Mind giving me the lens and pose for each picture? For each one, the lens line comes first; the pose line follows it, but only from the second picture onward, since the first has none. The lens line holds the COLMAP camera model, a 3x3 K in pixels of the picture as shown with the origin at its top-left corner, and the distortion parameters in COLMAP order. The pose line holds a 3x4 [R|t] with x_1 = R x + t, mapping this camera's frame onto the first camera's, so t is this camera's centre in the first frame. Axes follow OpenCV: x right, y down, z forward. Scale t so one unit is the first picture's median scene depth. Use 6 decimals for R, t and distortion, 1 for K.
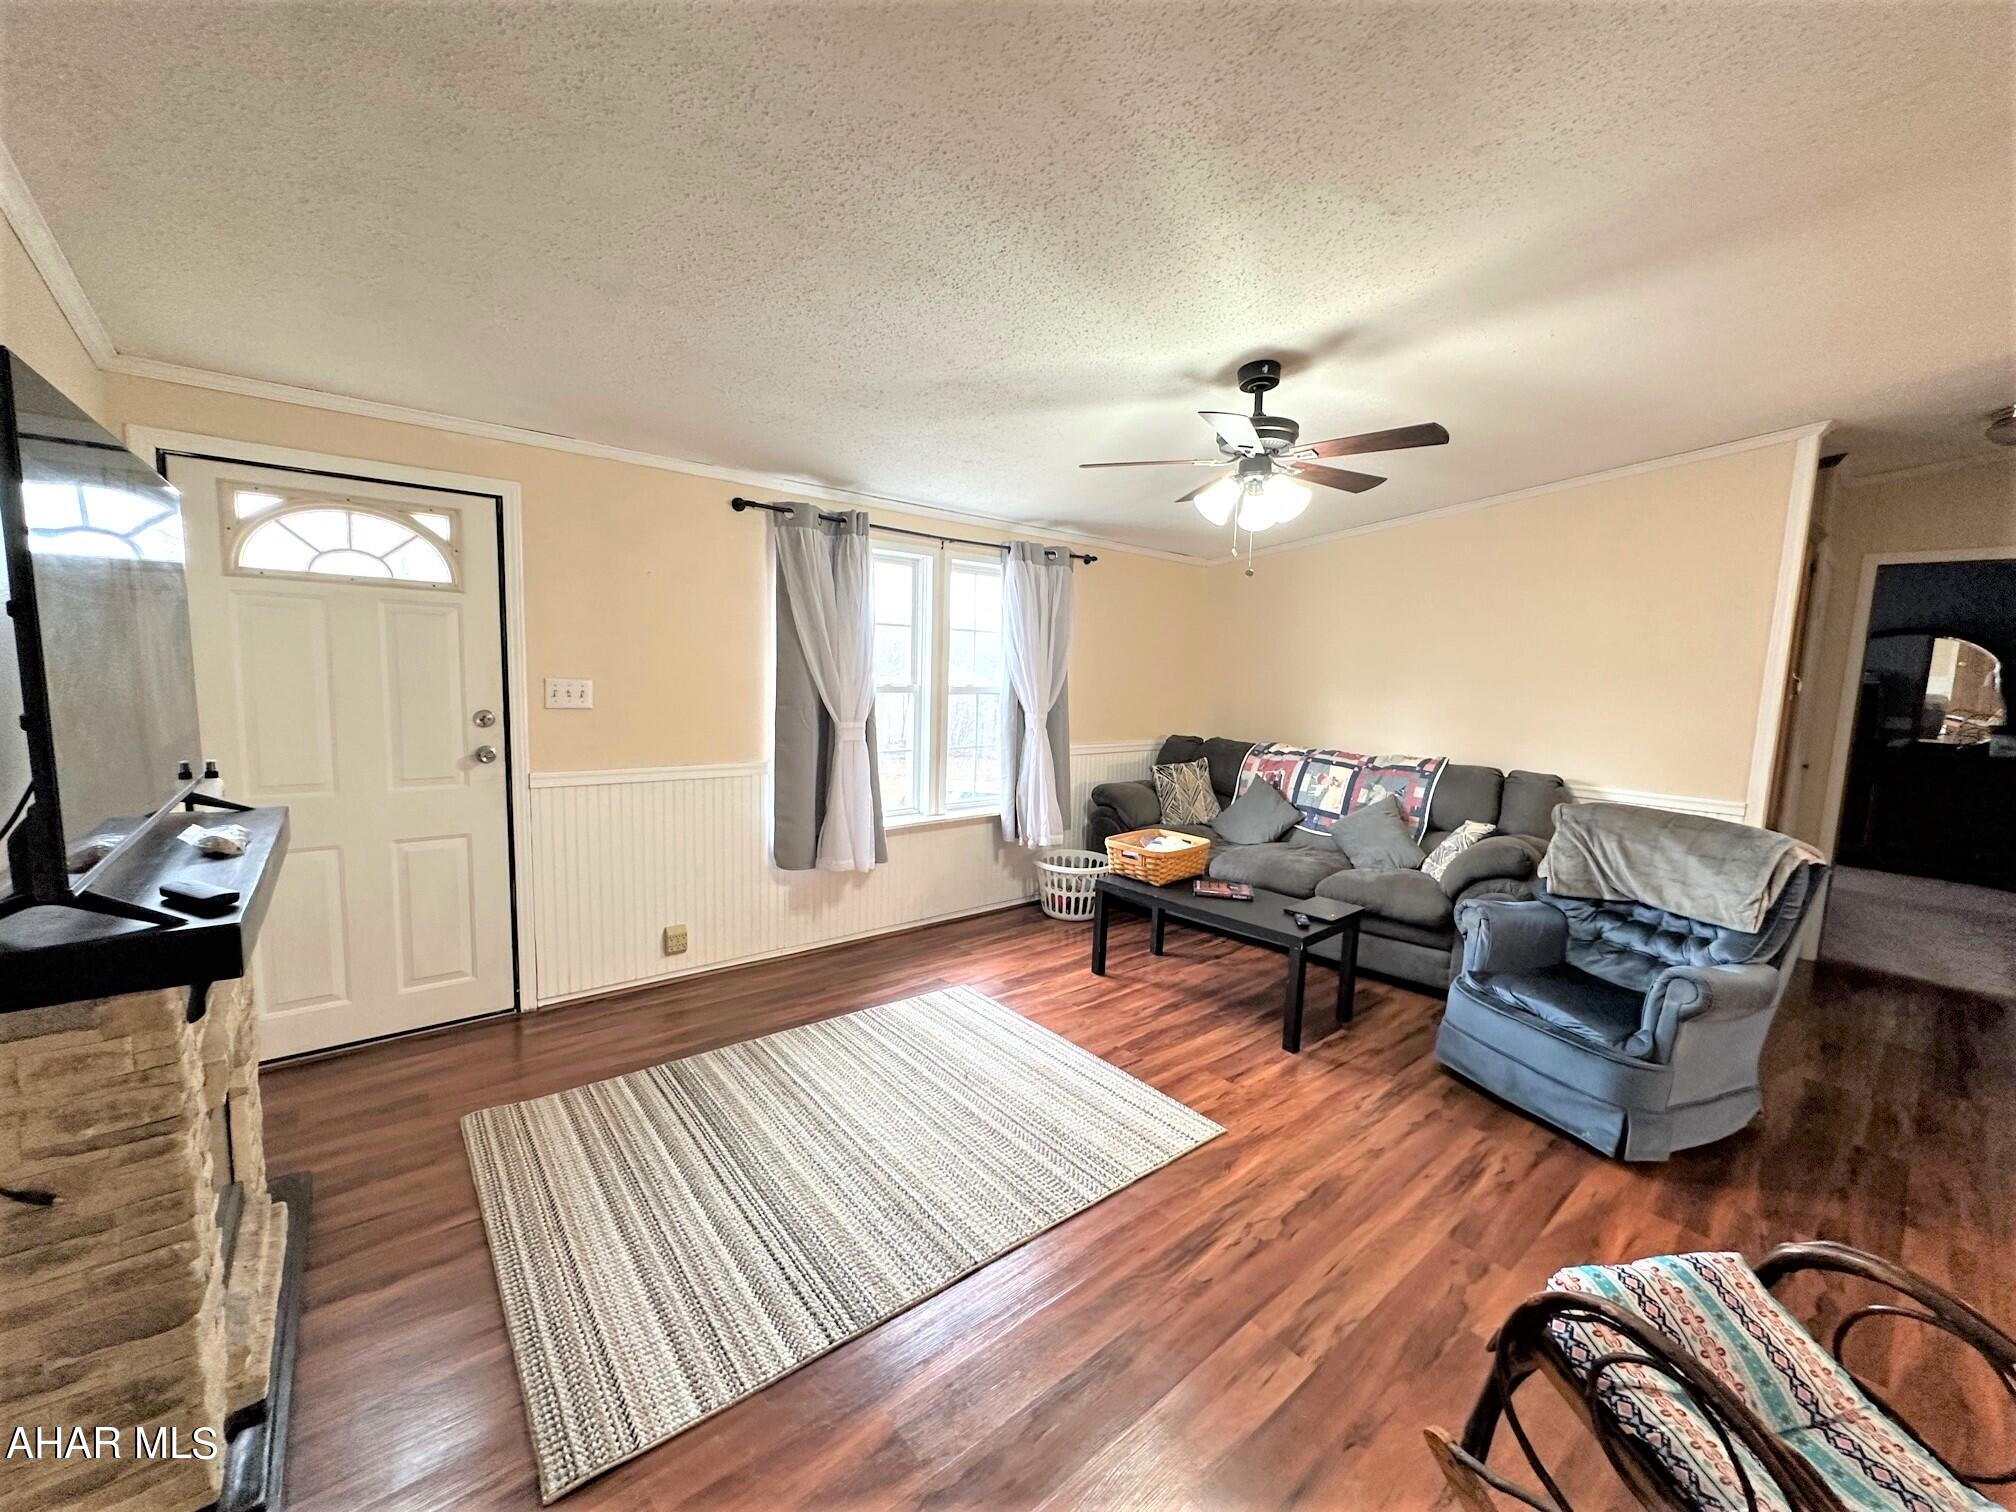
lens RADIAL K [[804.5, 0, 1005.3], [0, 804.5, 757.4], [0, 0, 1]] dist [-0.001524, 0.000636]
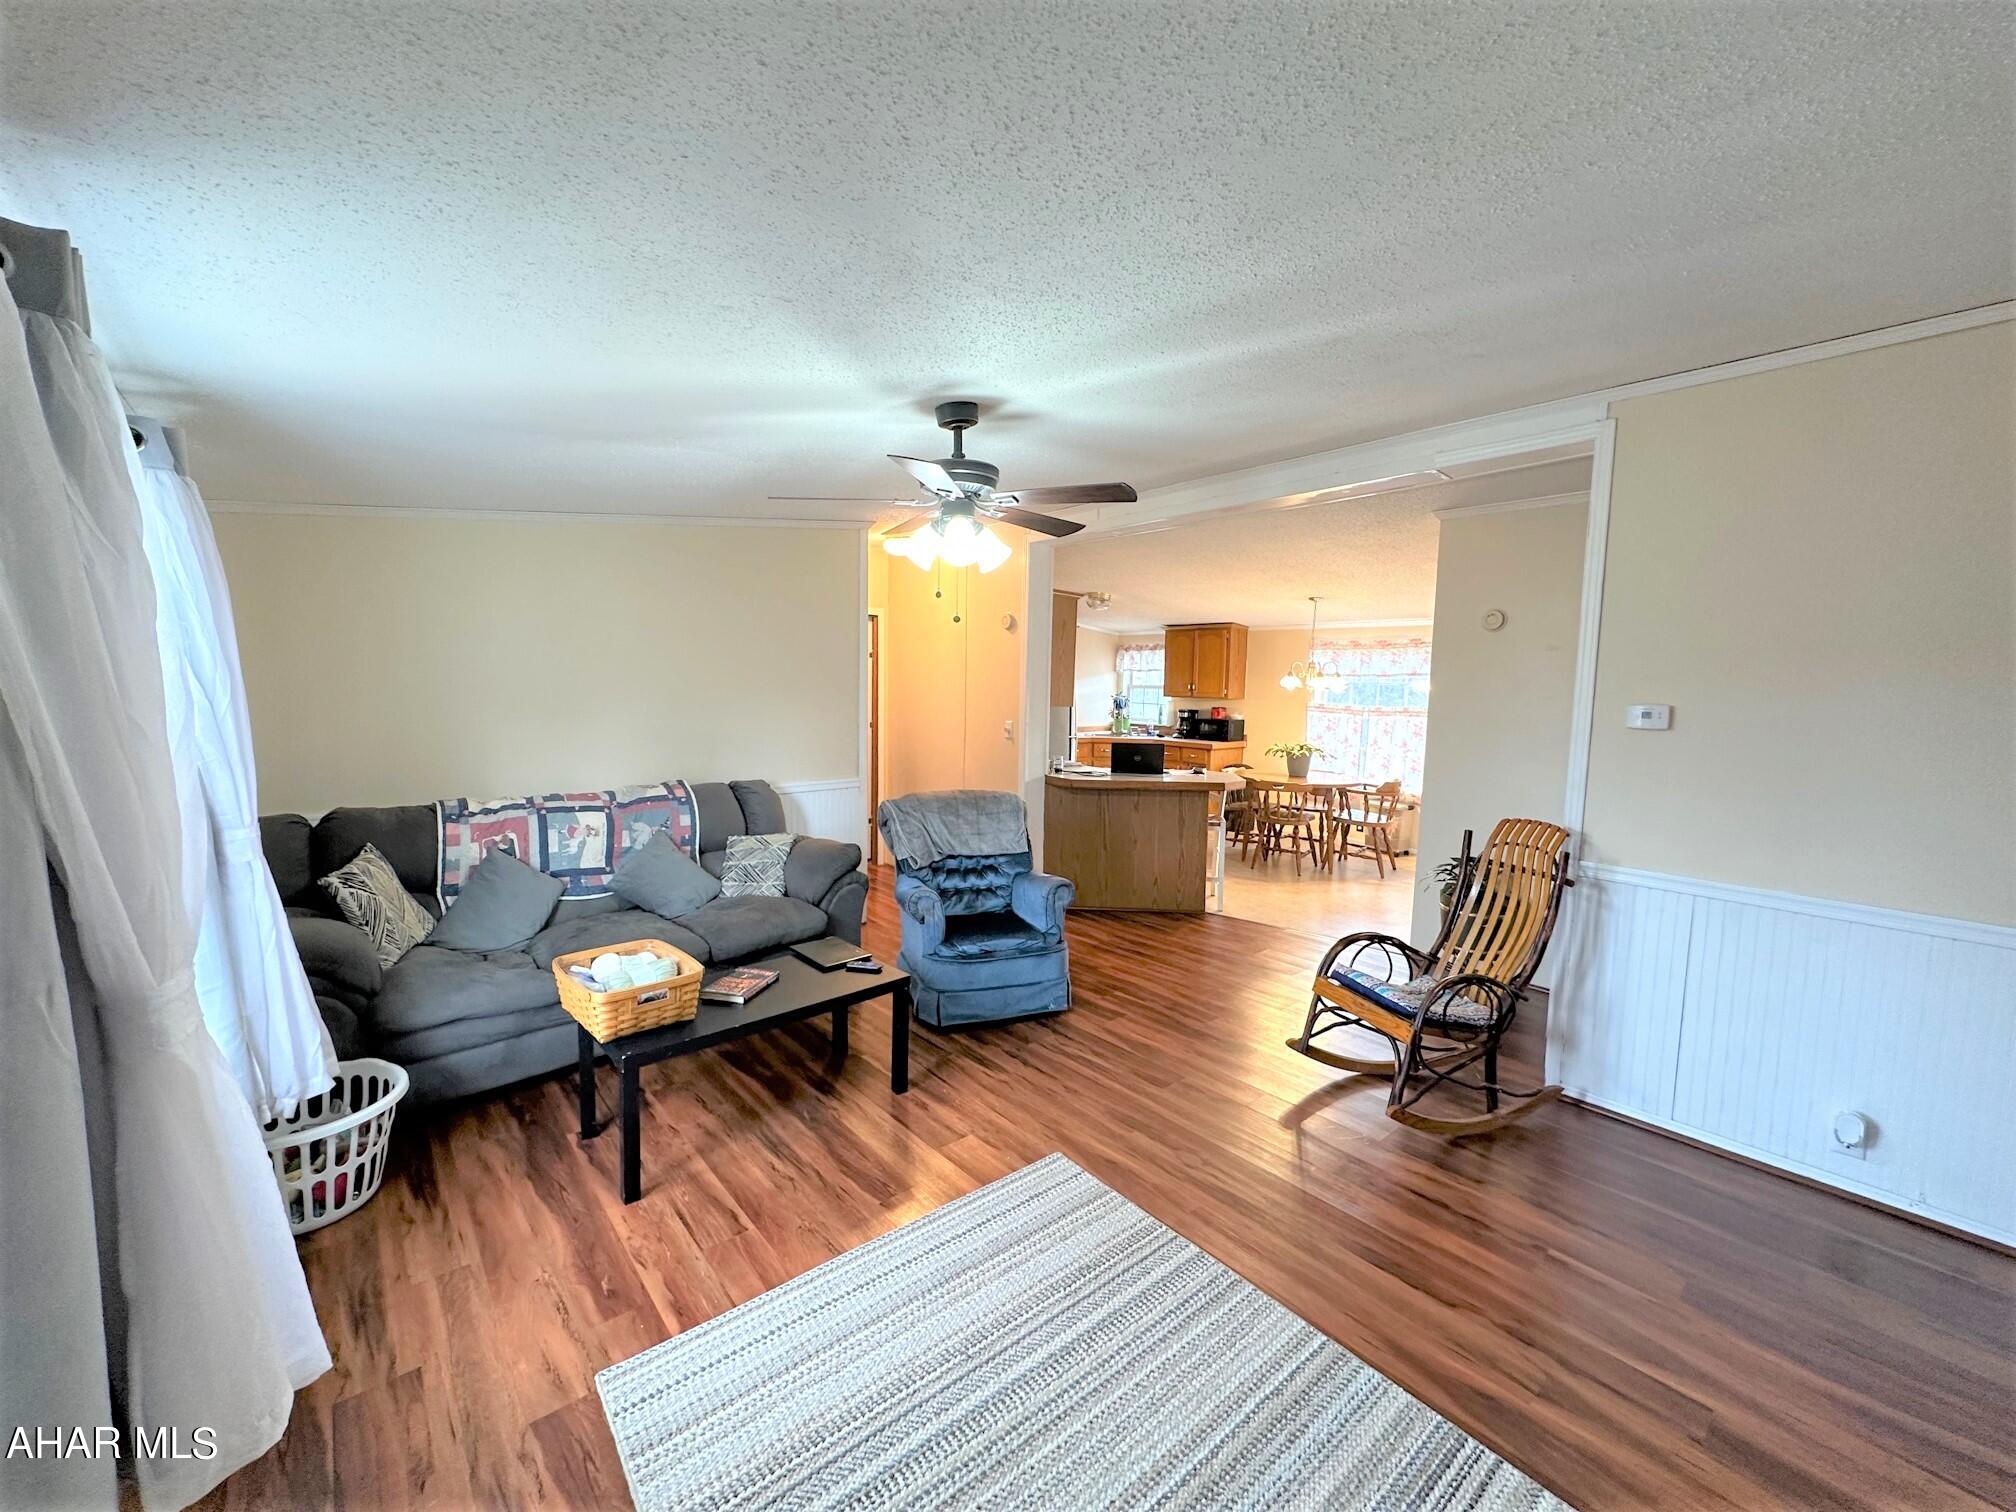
lens RADIAL K [[804.5, 0, 1015.1], [0, 804.5, 754.0], [0, 0, 1]] dist [-0.001524, 0.000636]
pose [[-0.009640, -0.123341, 0.992318, -0.480108], [0.095152, 0.987747, 0.123697, -0.129508], [-0.995416, 0.095614, 0.002215, 0.675965]]
